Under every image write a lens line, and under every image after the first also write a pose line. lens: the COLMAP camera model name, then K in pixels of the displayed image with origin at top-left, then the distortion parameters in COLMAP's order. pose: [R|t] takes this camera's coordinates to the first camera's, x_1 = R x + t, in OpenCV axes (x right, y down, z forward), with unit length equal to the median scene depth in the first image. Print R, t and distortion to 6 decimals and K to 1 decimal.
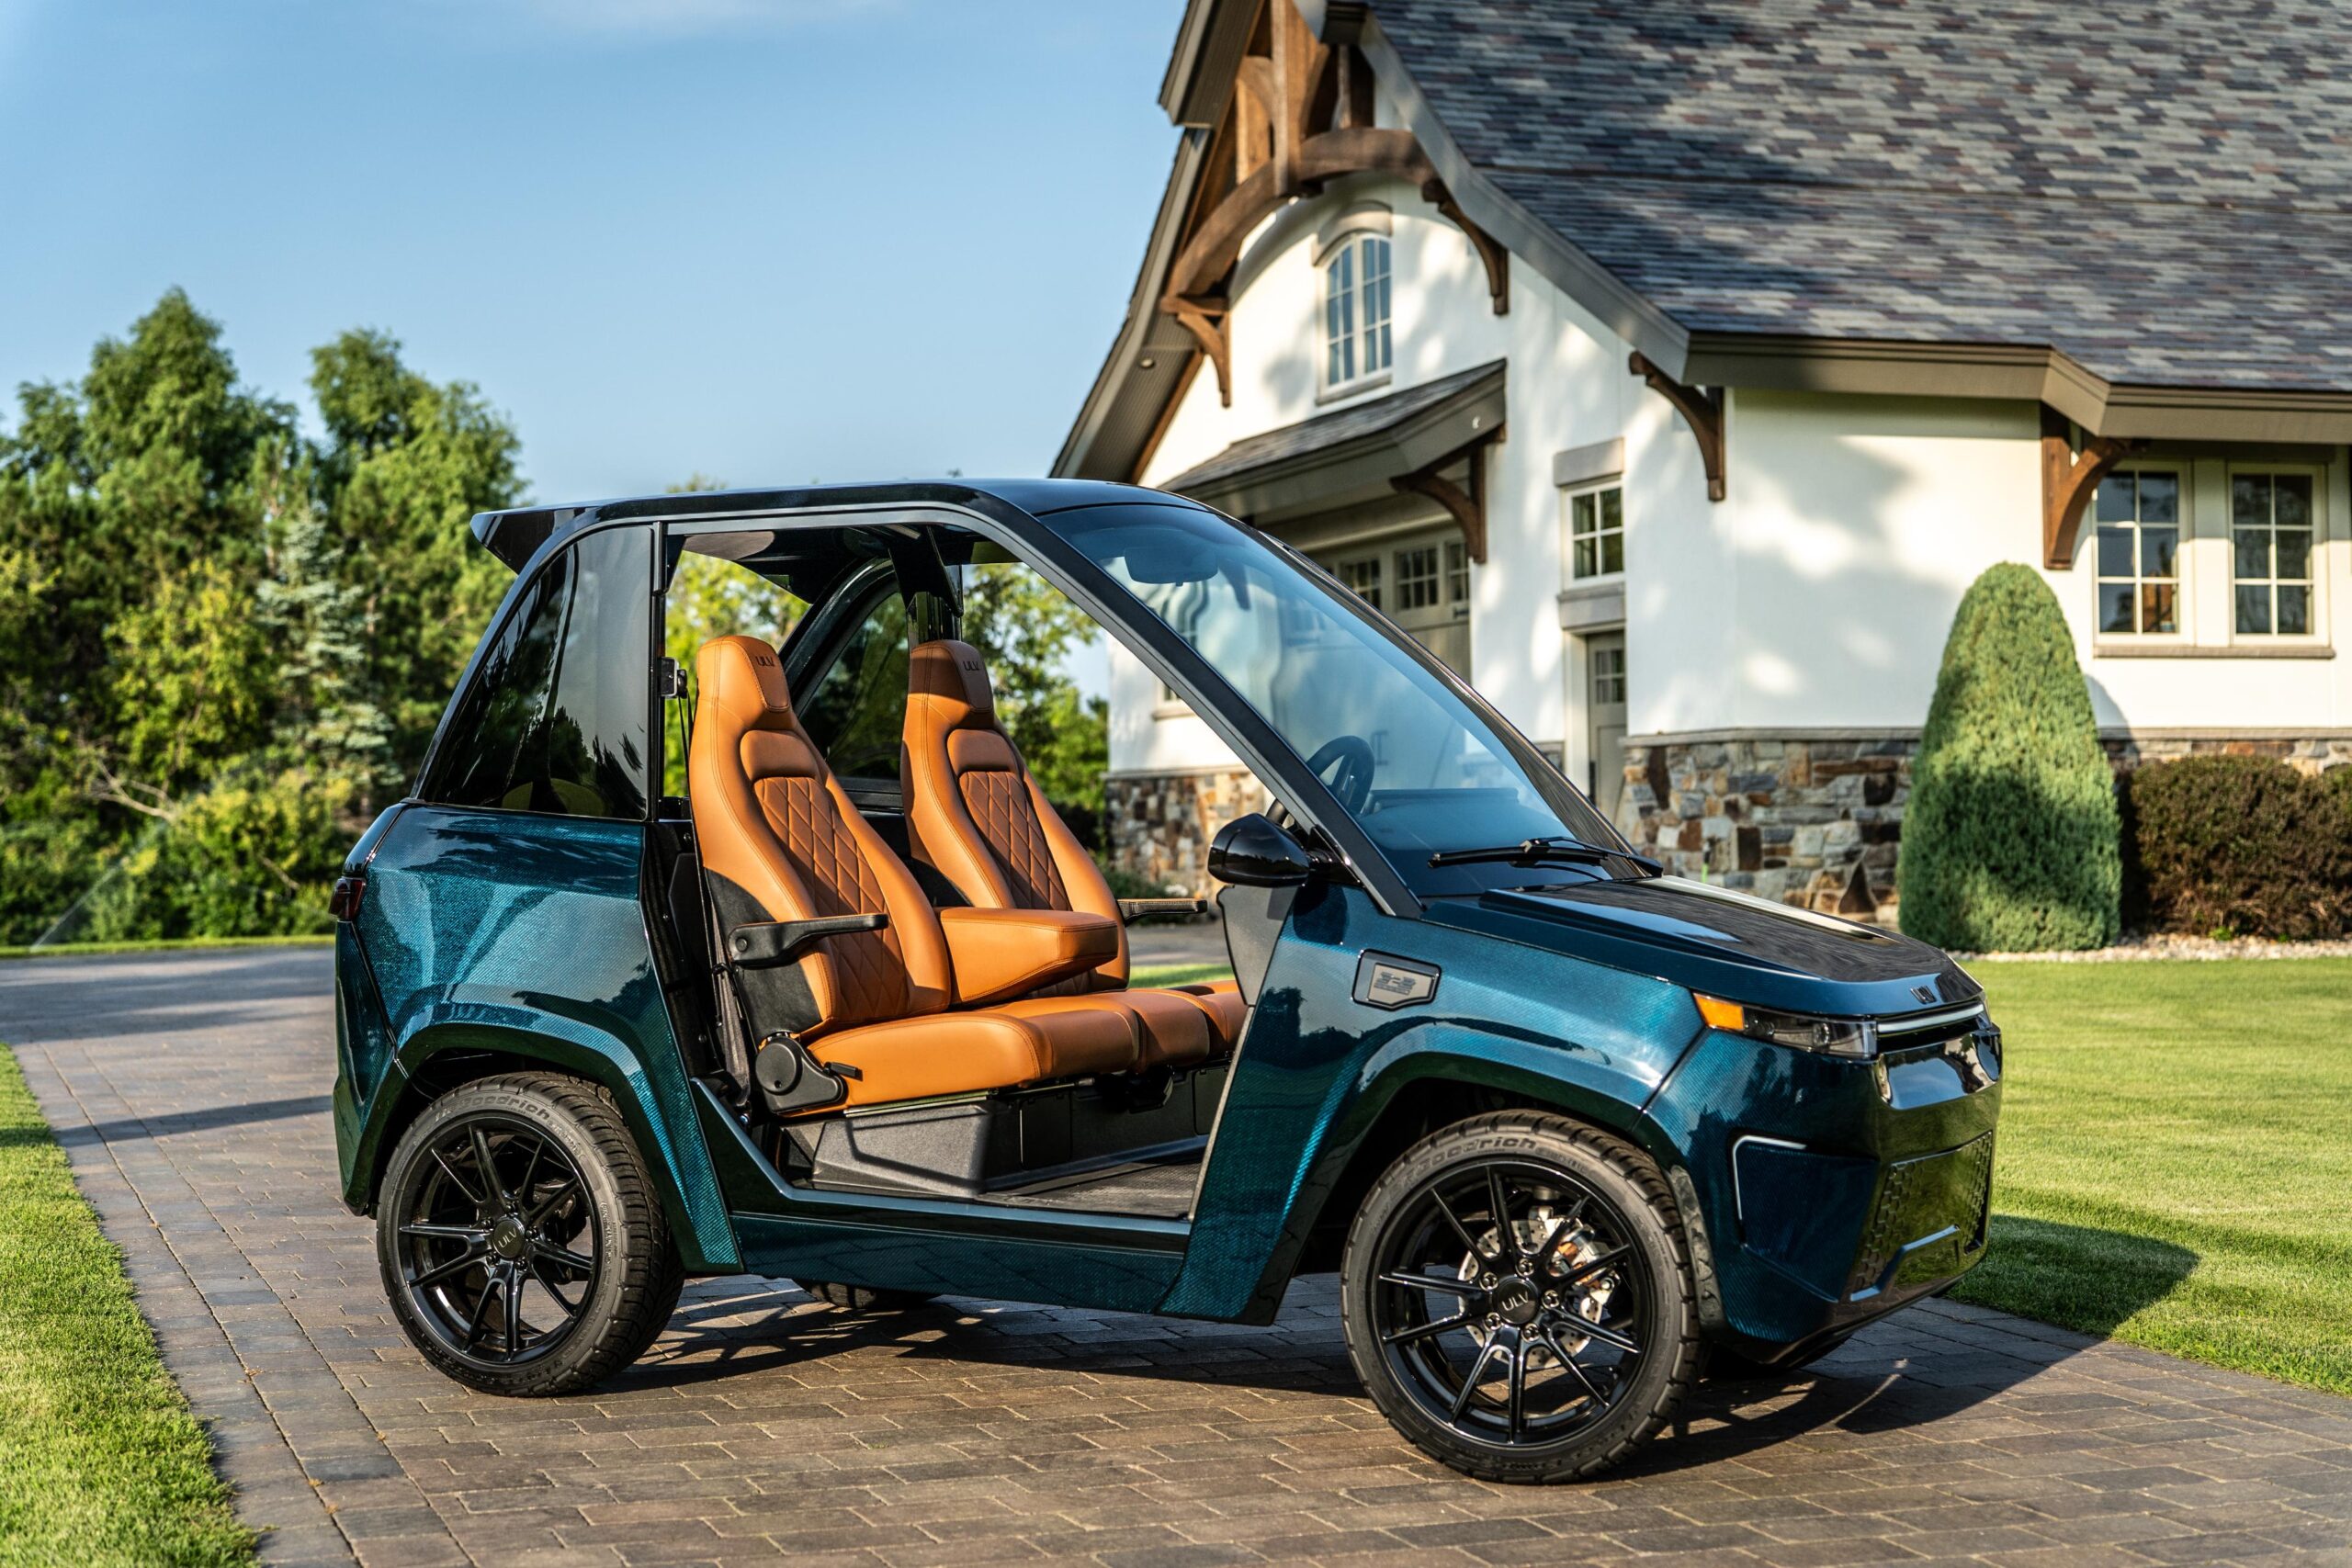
lens RADIAL K [[1668.0, 0, 1176.0], [0, 1668.0, 784.0], [0, 0, 1]] dist [0.032127, -0.001514]
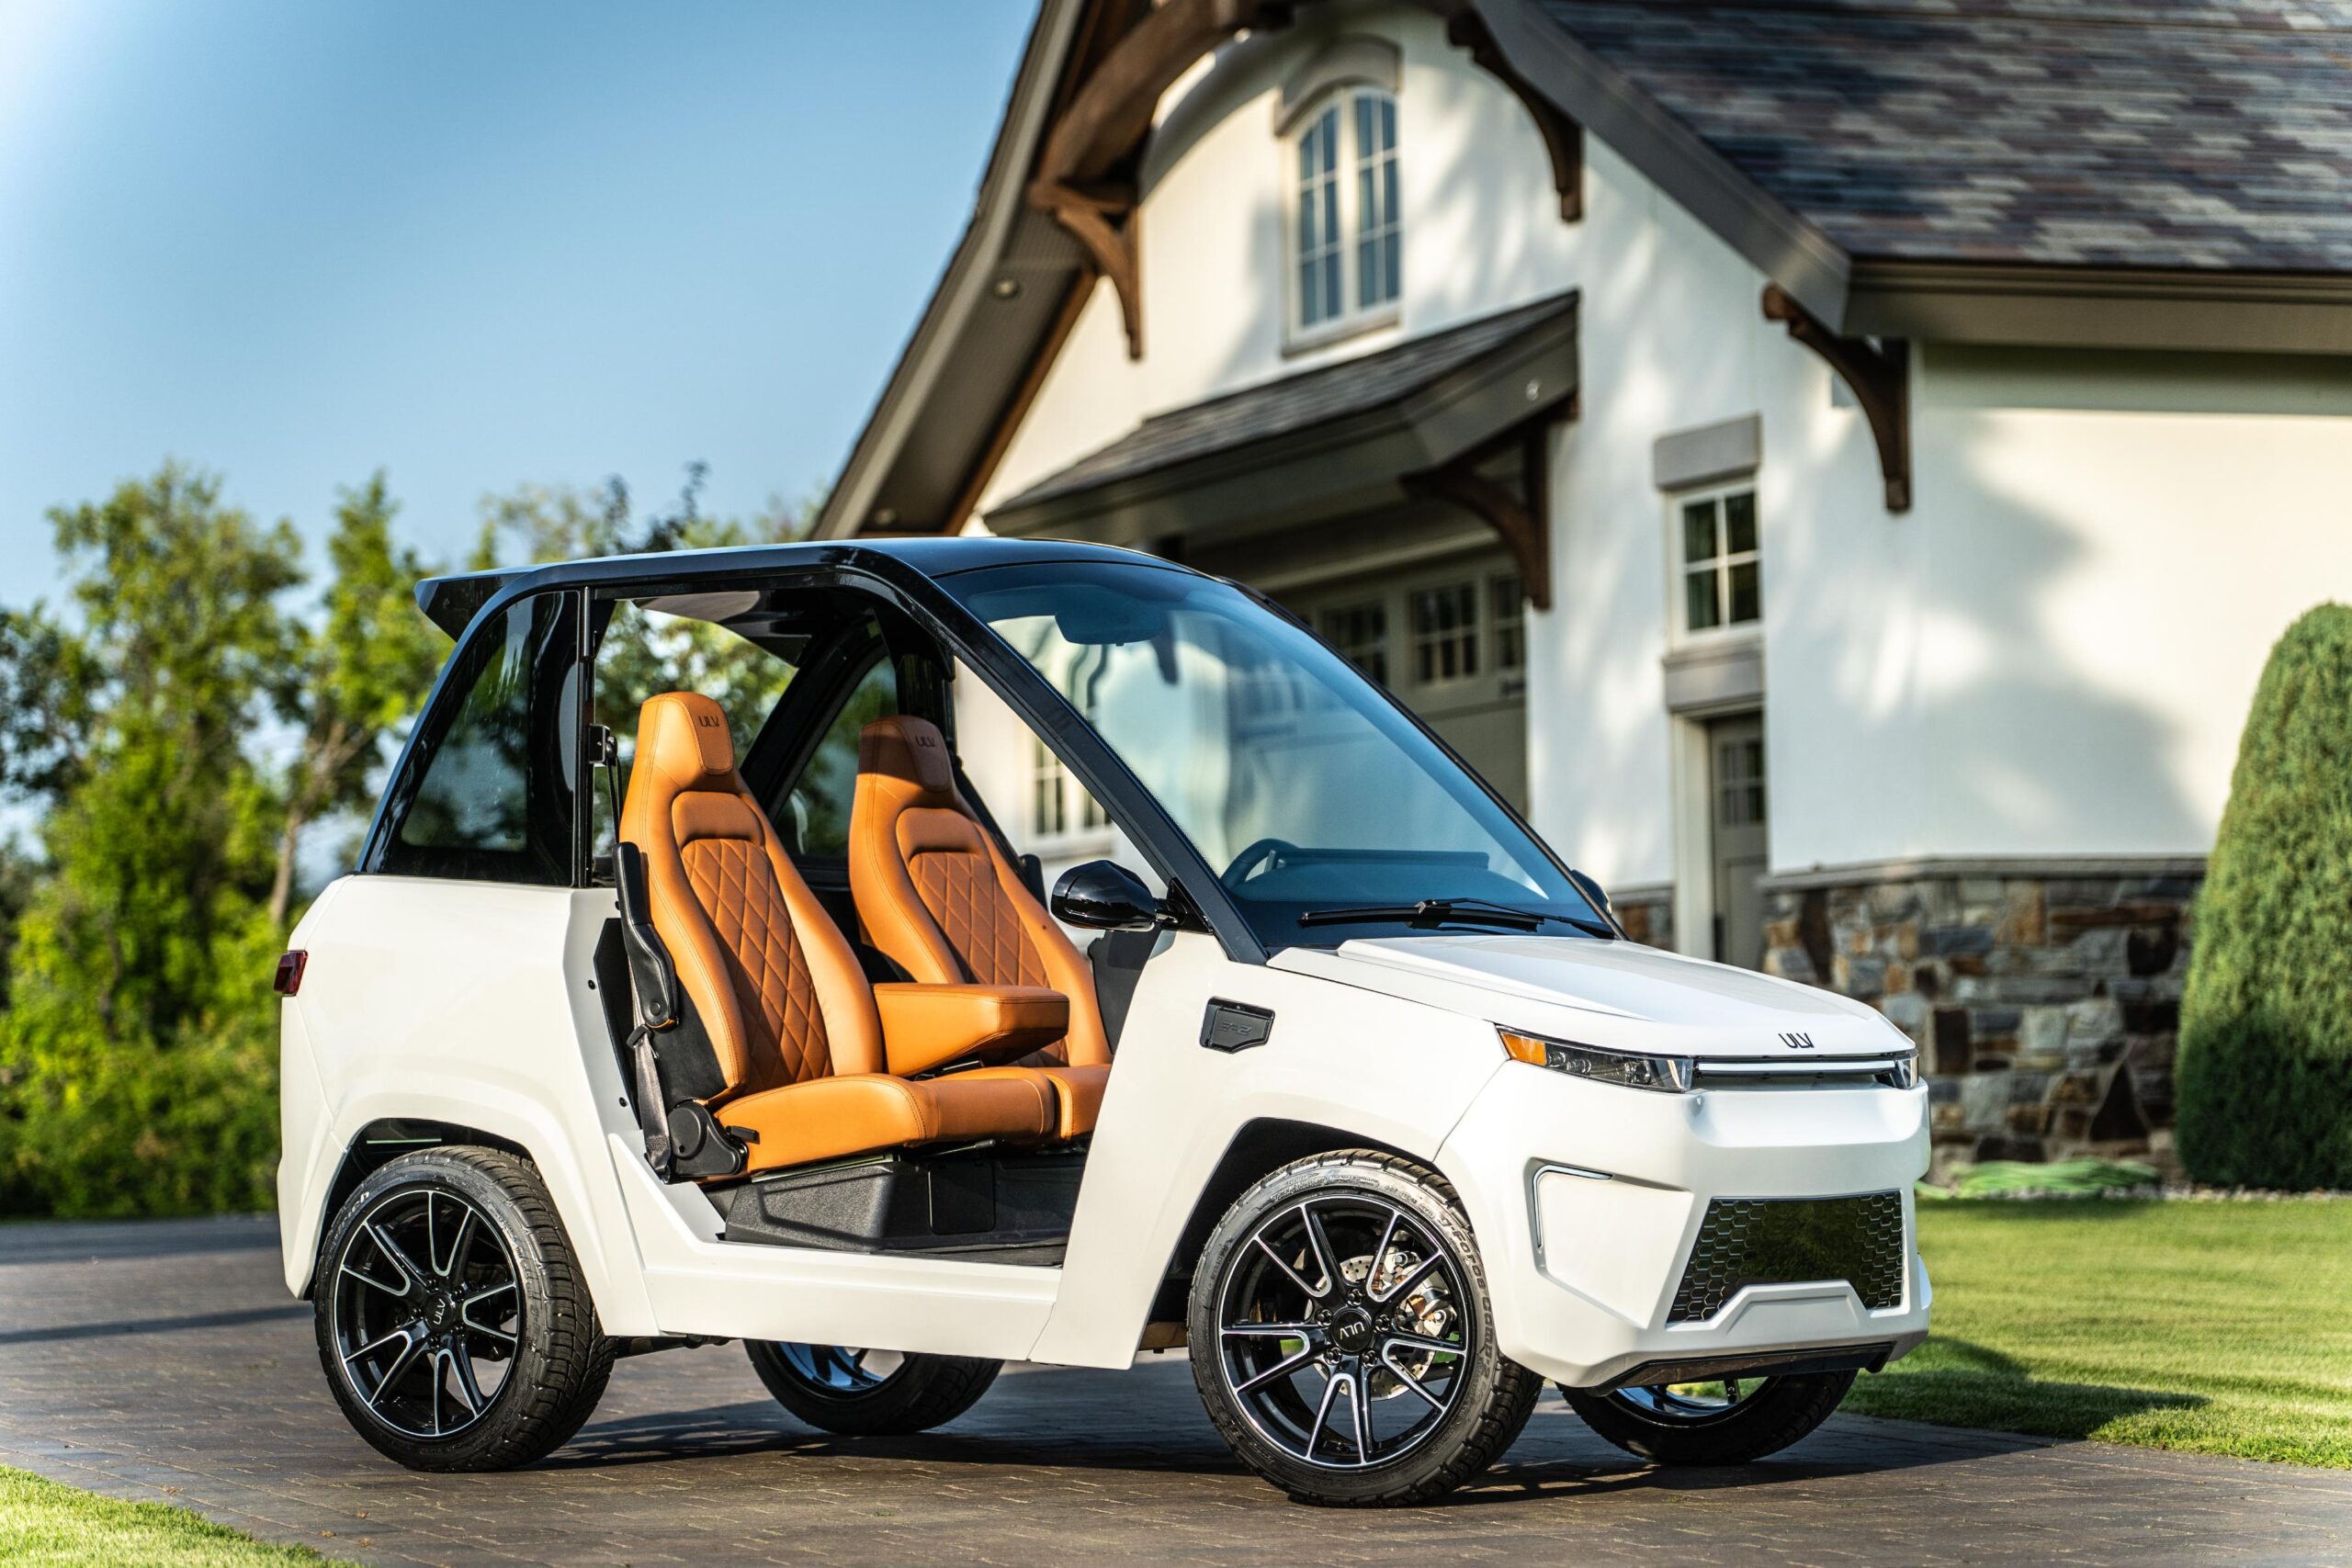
lens RADIAL K [[1668.0, 0, 1176.0], [0, 1668.0, 784.0], [0, 0, 1]] dist [0.032127, -0.001514]
pose [[0.999963, -0.005688, 0.006498, 0.036394], [0.005850, 0.999665, -0.025220, -0.048219], [-0.006352, 0.025257, 0.999661, 0.350862]]
